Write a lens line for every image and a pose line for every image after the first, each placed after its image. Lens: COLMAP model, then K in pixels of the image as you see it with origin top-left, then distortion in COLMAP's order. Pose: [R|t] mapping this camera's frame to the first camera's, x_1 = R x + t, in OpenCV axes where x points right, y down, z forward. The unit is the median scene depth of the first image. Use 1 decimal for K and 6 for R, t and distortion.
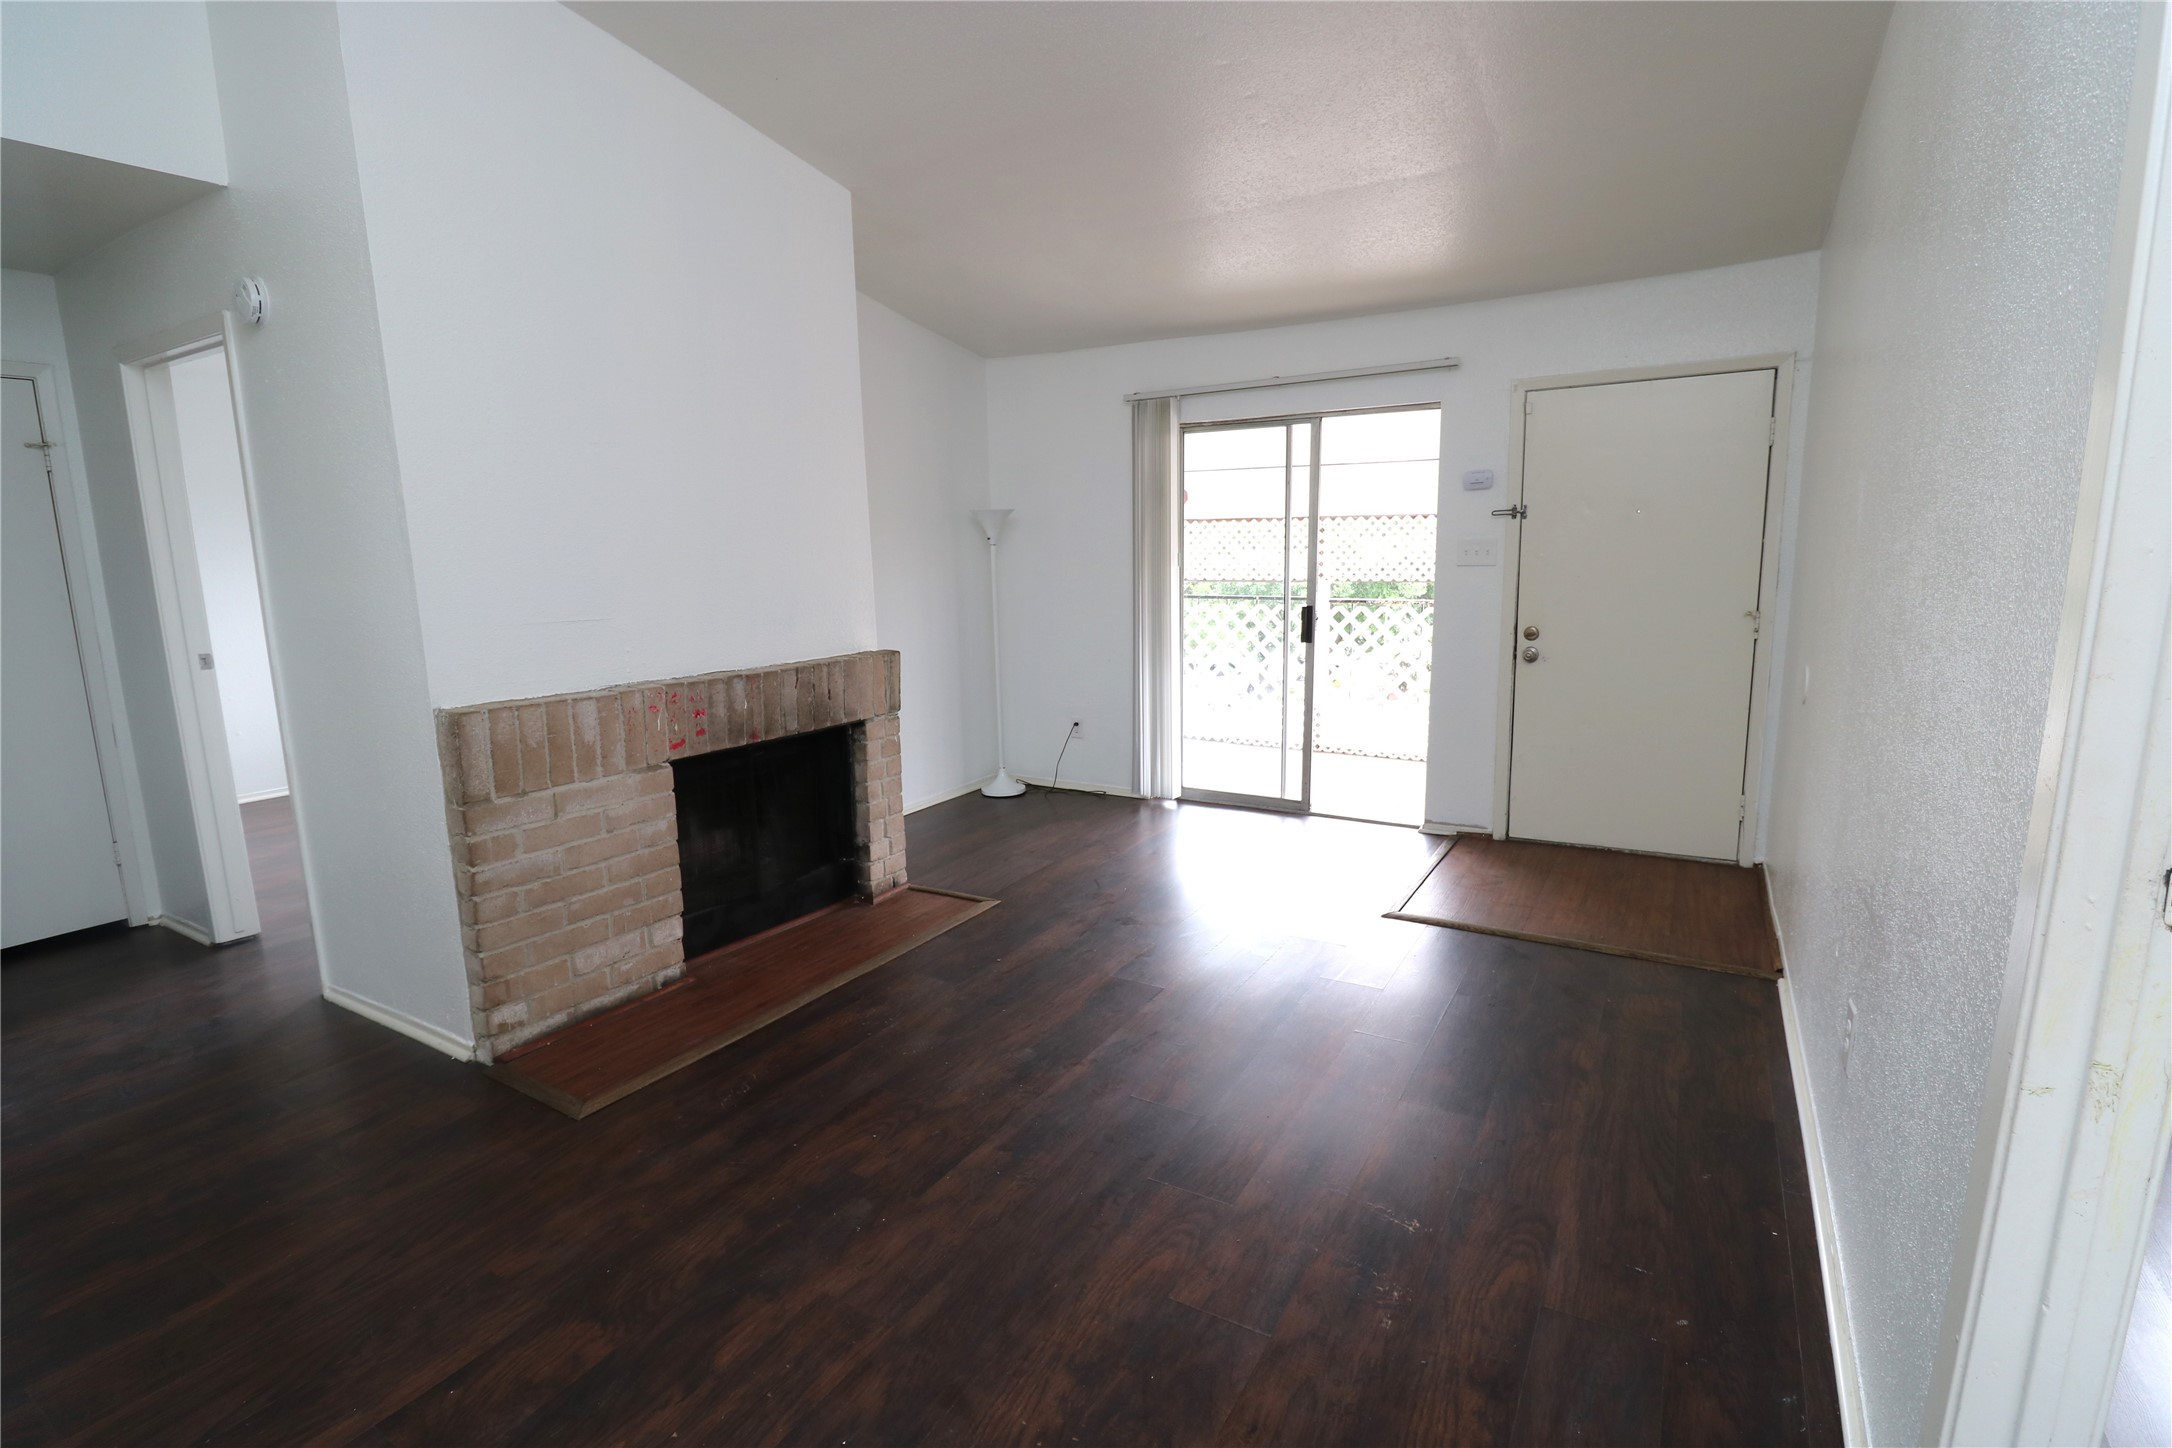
lens RADIAL K [[1007.0, 0, 1087.0], [0, 1007.0, 715.8], [0, 0, 1]] dist [-0.004020, -0.001323]
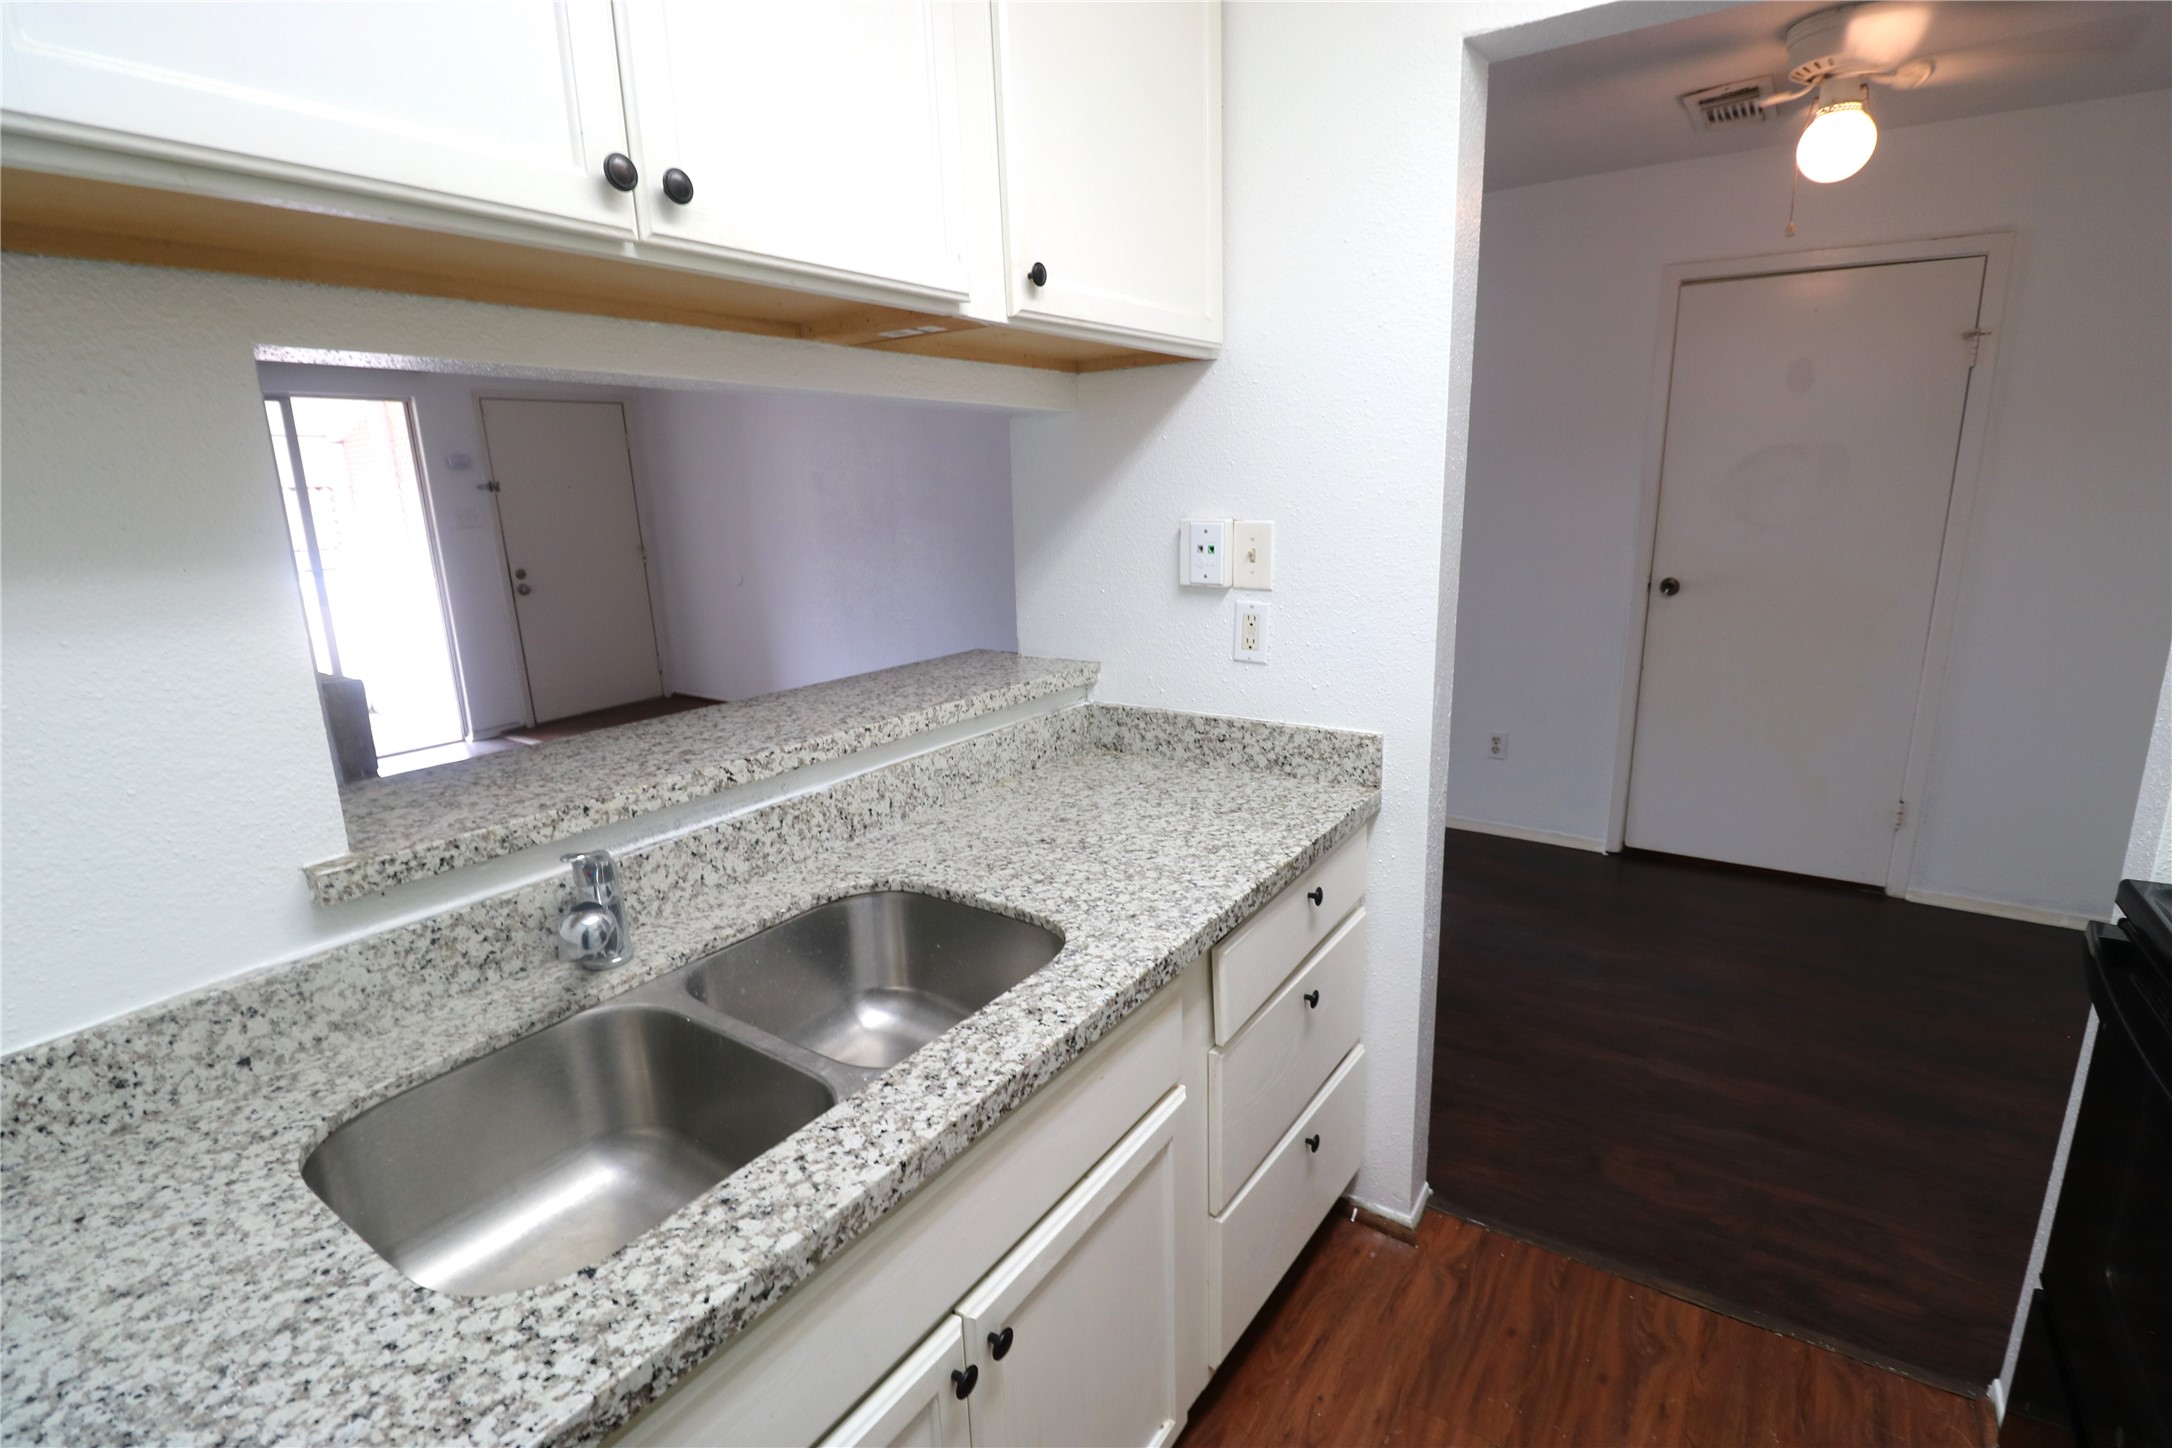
lens RADIAL K [[1007.0, 0, 1088.3], [0, 1007.0, 724.9], [0, 0, 1]] dist [-0.004020, -0.001323]
pose [[0.055731, -0.221995, 0.973454, -0.927181], [0.195515, 0.958520, 0.207396, -0.015657], [-0.979116, 0.178766, 0.096822, 0.126594]]
